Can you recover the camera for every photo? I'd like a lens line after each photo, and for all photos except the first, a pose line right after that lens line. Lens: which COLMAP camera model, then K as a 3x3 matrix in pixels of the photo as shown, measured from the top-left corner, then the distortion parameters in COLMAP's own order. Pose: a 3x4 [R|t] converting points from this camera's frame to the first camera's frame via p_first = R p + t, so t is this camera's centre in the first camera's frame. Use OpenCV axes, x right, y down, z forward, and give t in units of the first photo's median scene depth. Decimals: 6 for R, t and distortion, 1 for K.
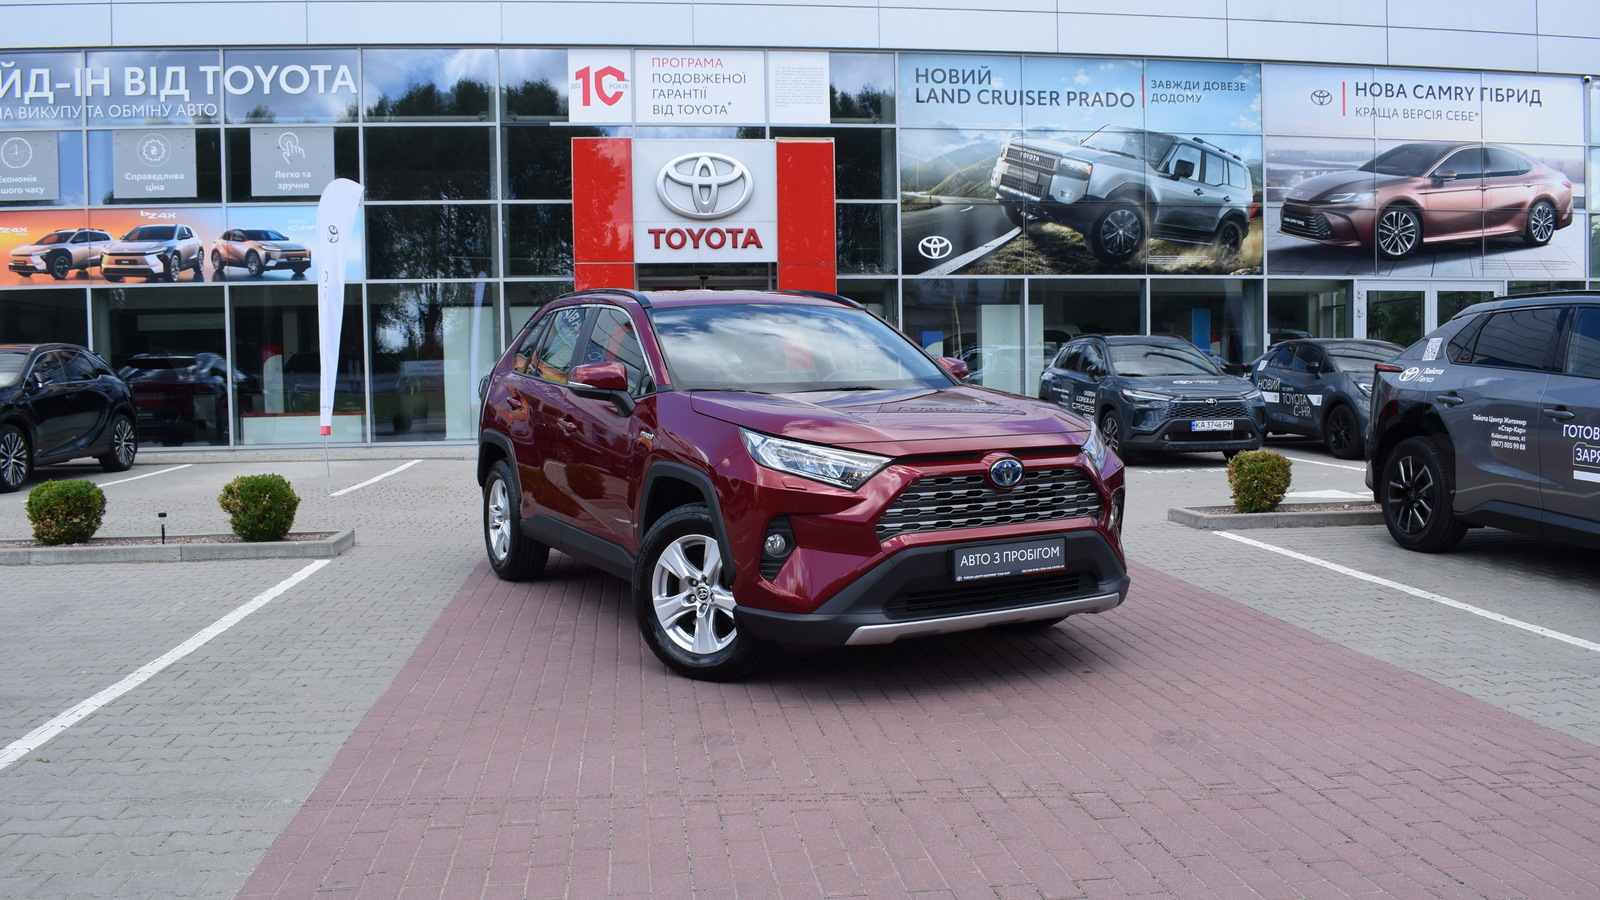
lens RADIAL K [[1308.6, 0, 800.0], [0, 1308.6, 450.0], [0, 0, 1]] dist [-0.099640, 0.020227]
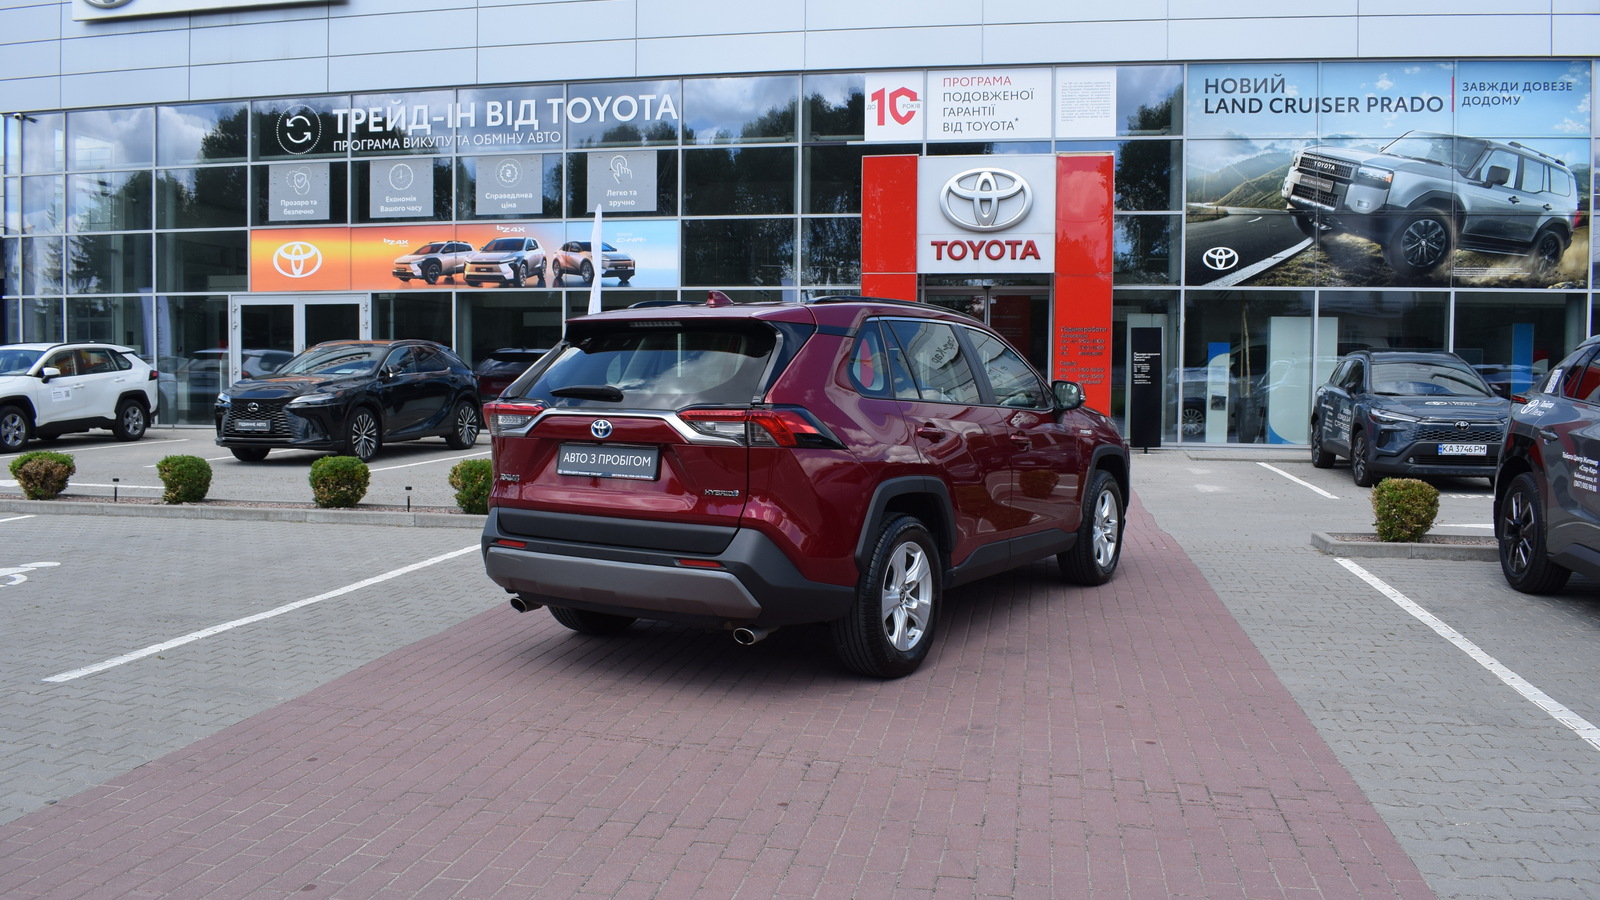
lens RADIAL K [[1294.5, 0, 802.5], [0, 1294.5, 450.0], [0, 0, 1]] dist [-0.098725, 0.018549]
pose [[0.950634, 0.041814, -0.307486, 0.112034], [-0.040801, 0.999120, 0.009725, -0.006246], [0.307622, 0.003301, 0.951503, -0.026646]]
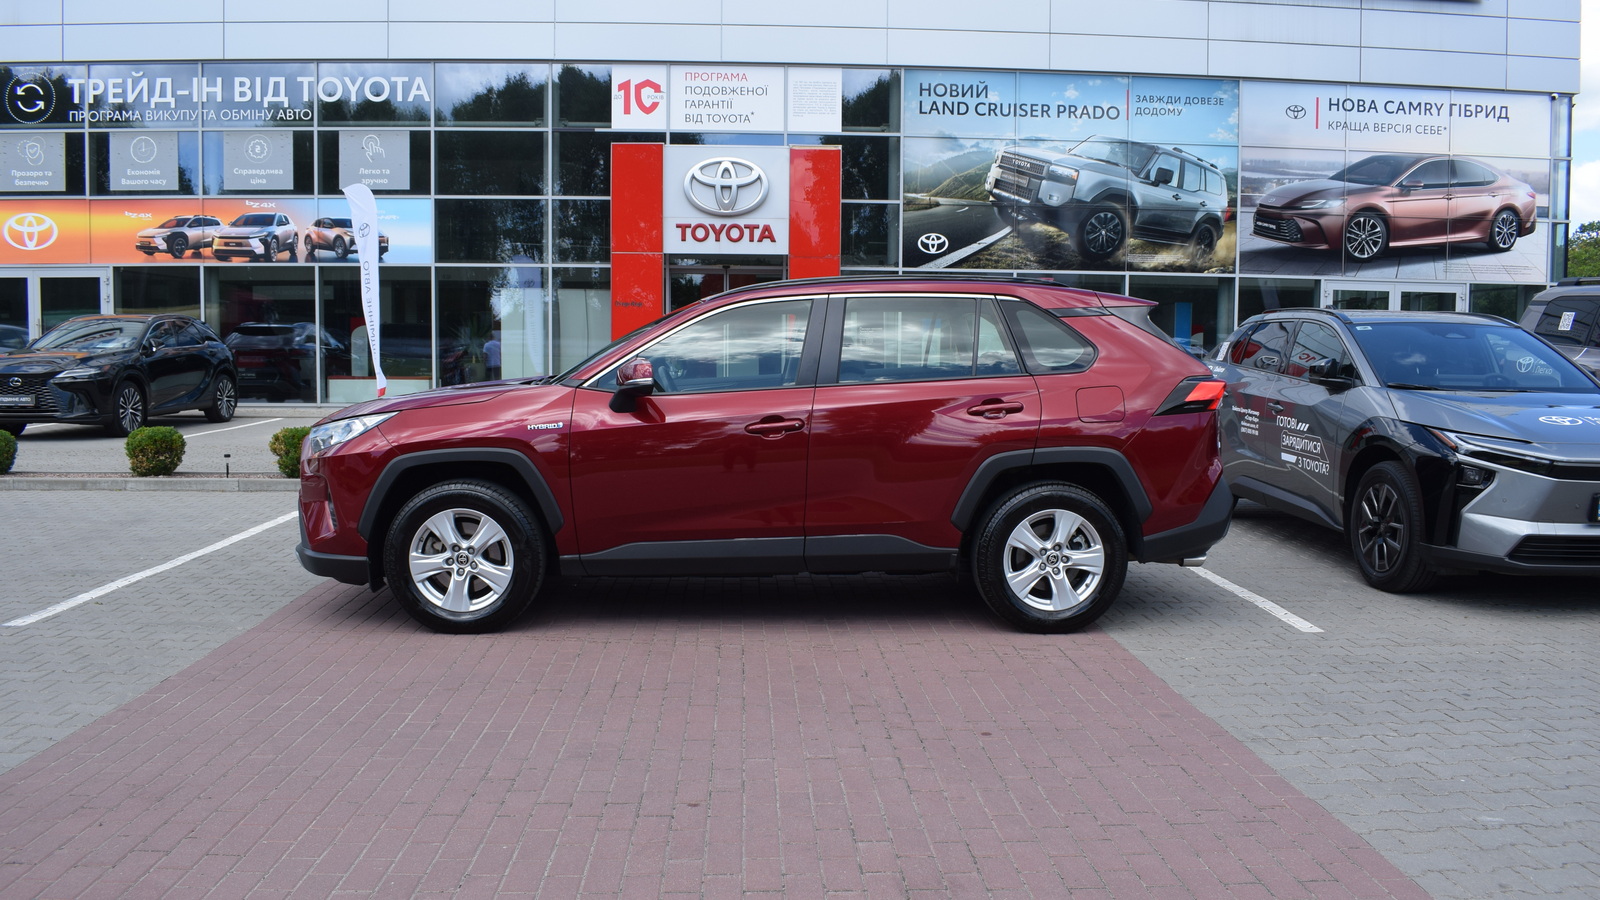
lens RADIAL K [[1264.5, 0, 804.9], [0, 1264.5, 450.7], [0, 0, 1]] dist [-0.099059, 0.019213]
pose [[0.996759, 0.030403, -0.074475, 0.084078], [-0.028614, 0.999279, 0.024971, -0.001138], [0.075181, -0.022759, 0.996910, -0.098234]]
